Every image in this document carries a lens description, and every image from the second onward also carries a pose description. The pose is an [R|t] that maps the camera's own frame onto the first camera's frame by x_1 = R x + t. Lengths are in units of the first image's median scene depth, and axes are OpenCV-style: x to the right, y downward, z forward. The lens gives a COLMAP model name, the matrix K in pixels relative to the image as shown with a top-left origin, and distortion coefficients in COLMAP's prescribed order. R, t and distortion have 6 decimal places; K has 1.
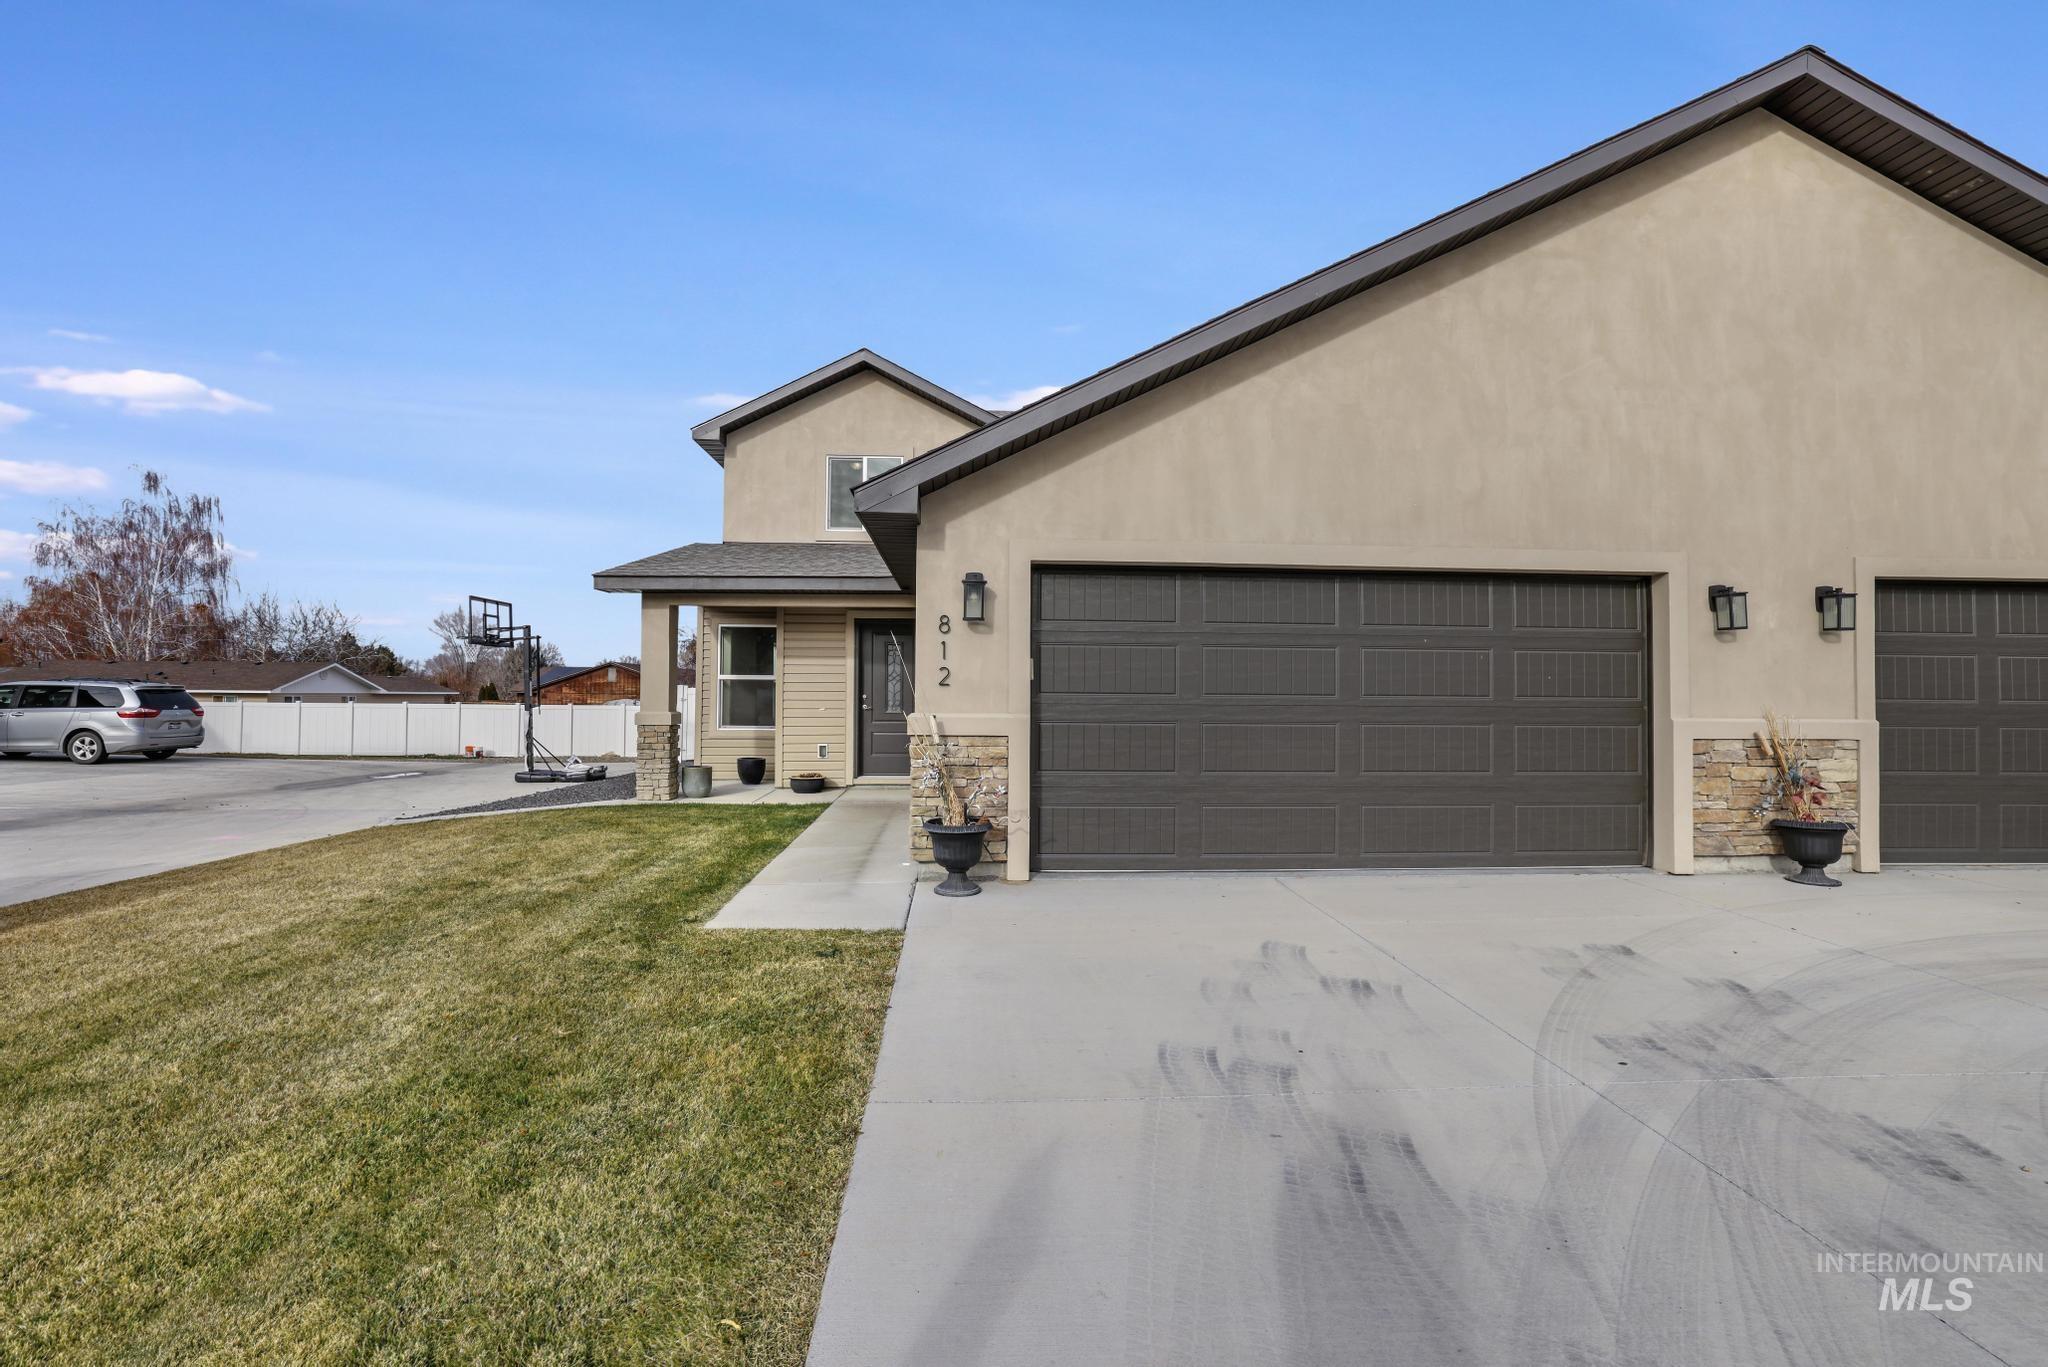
lens RADIAL K [[899.7, 0, 1008.2], [0, 899.7, 670.5], [0, 0, 1]] dist [-0.031313, 0.008015]
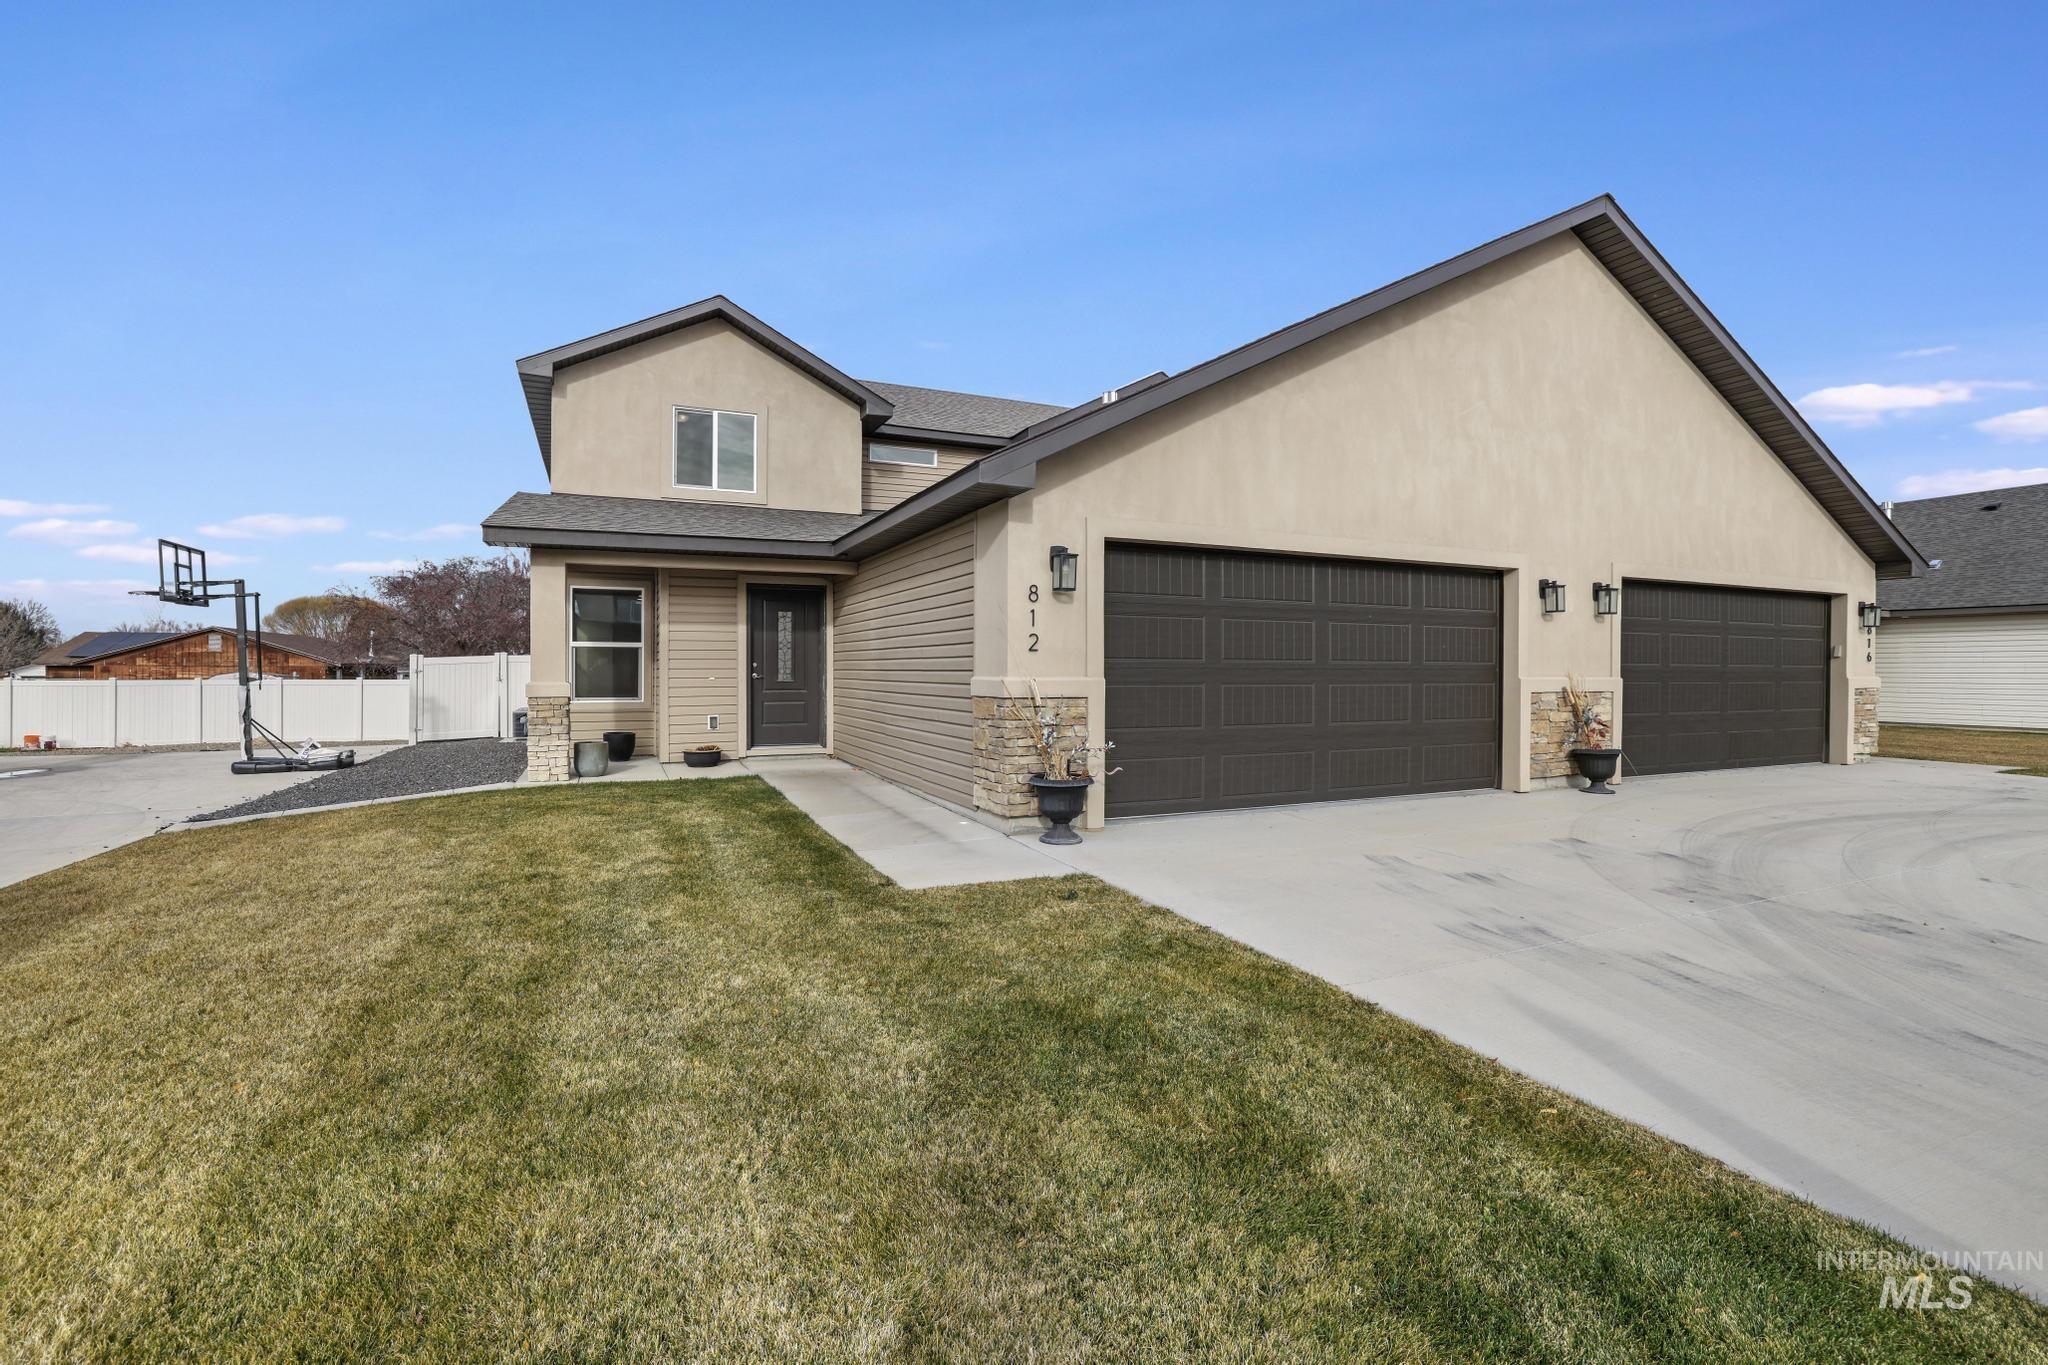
lens RADIAL K [[899.7, 0, 1003.8], [0, 899.7, 668.5], [0, 0, 1]] dist [-0.031313, 0.008015]
pose [[0.932433, -0.004282, 0.361318, -0.261407], [-0.006290, 0.999586, 0.028078, 0.004225], [-0.361288, -0.028454, 0.932020, 0.009621]]
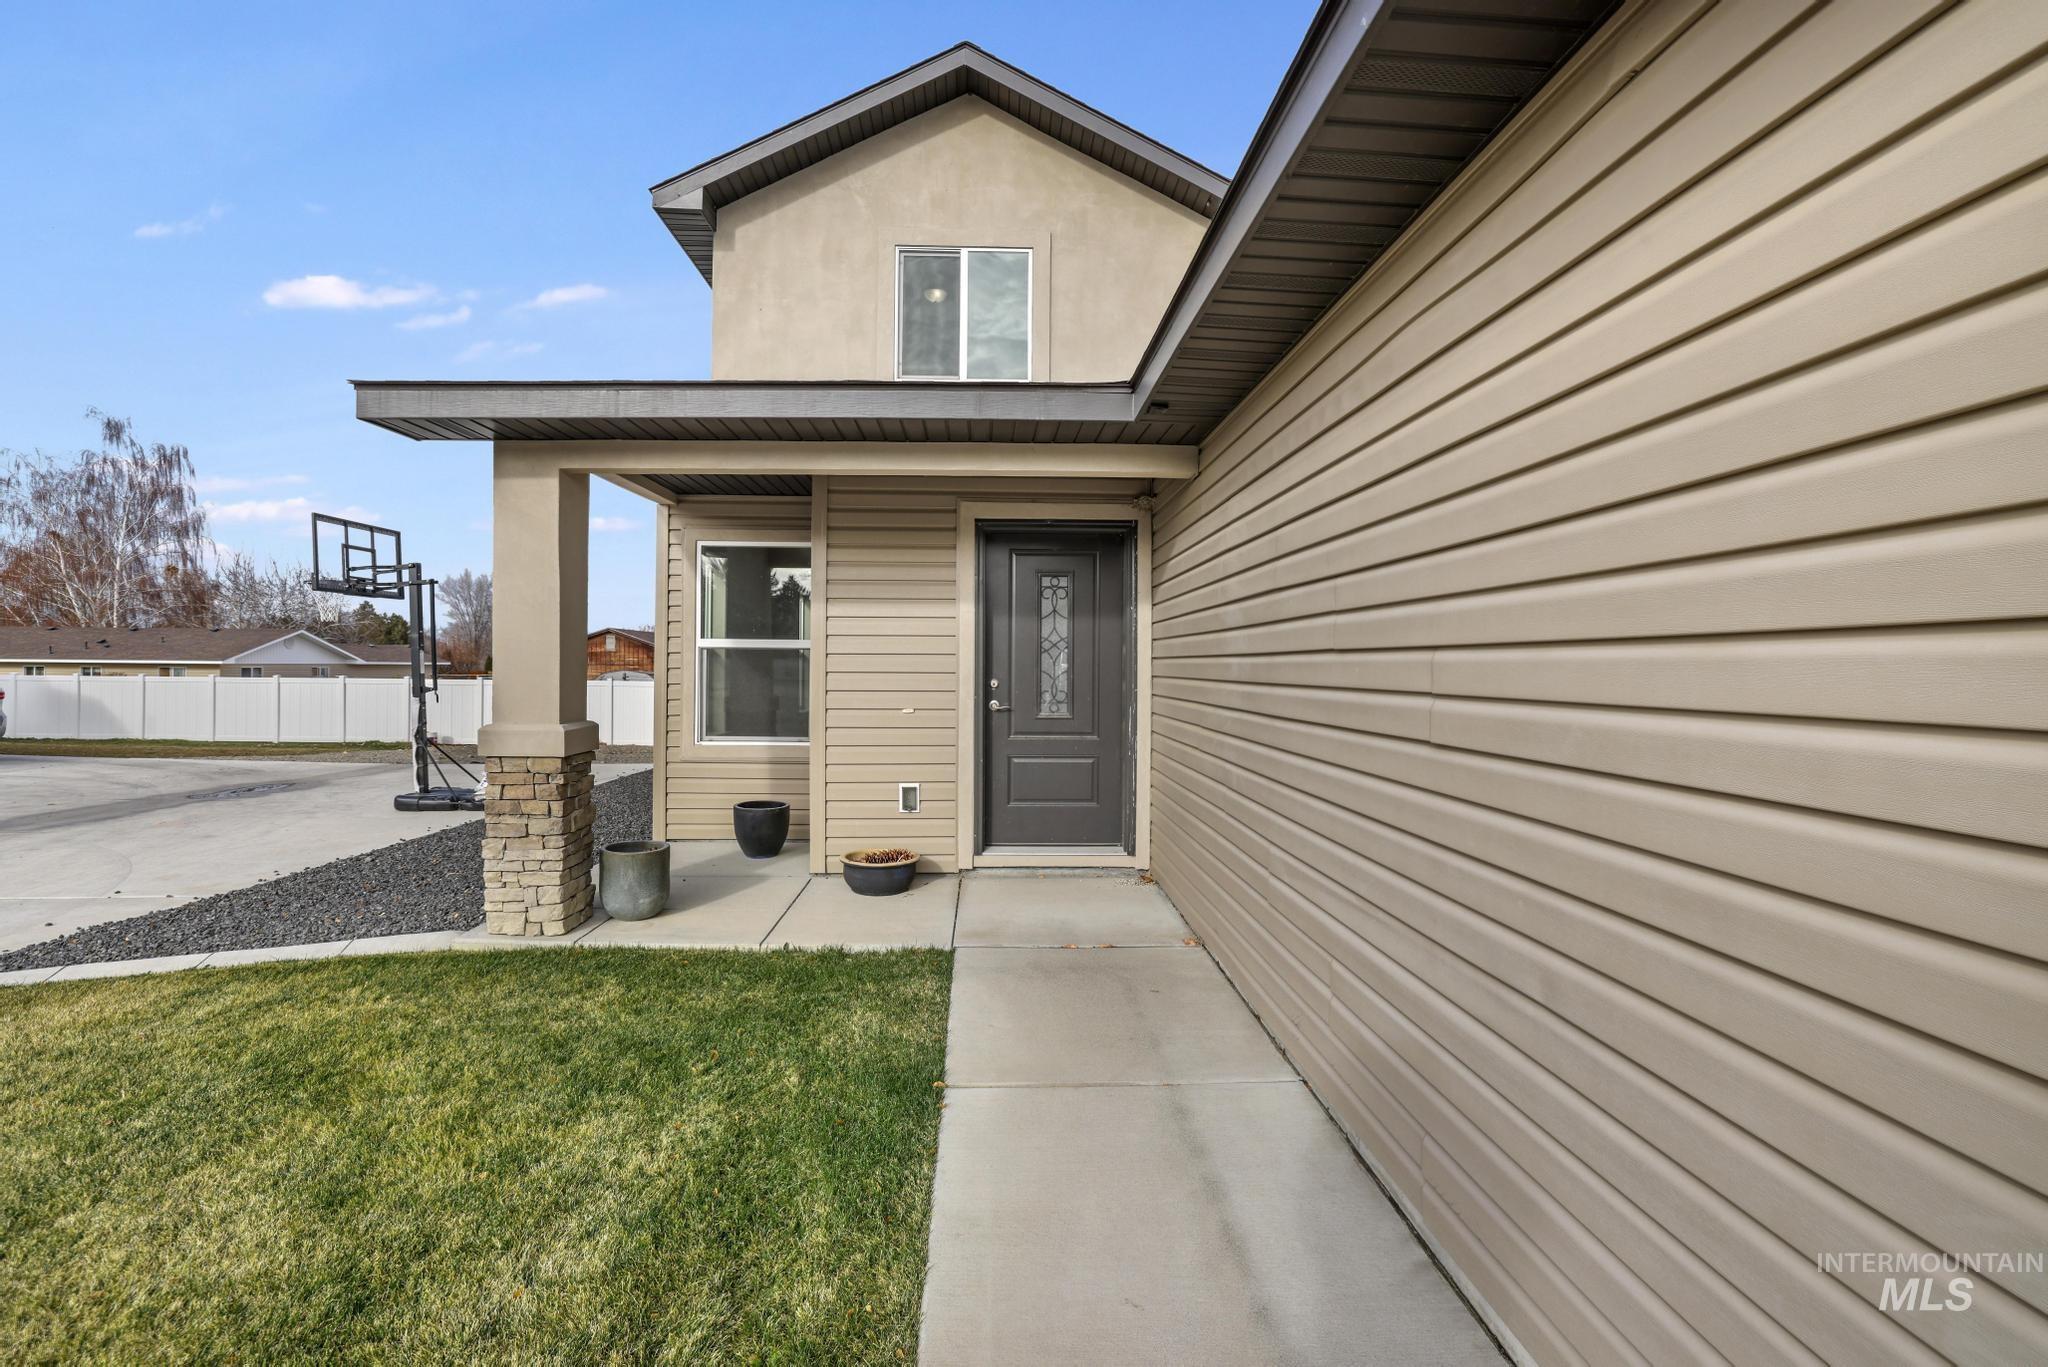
lens RADIAL K [[899.7, 0, 1013.2], [0, 899.7, 667.1], [0, 0, 1]] dist [-0.031313, 0.008015]
pose [[0.999864, 0.002112, -0.016372, -0.143452], [-0.001625, 0.999558, 0.029685, 0.006015], [0.016427, -0.029654, 0.999425, 0.524950]]
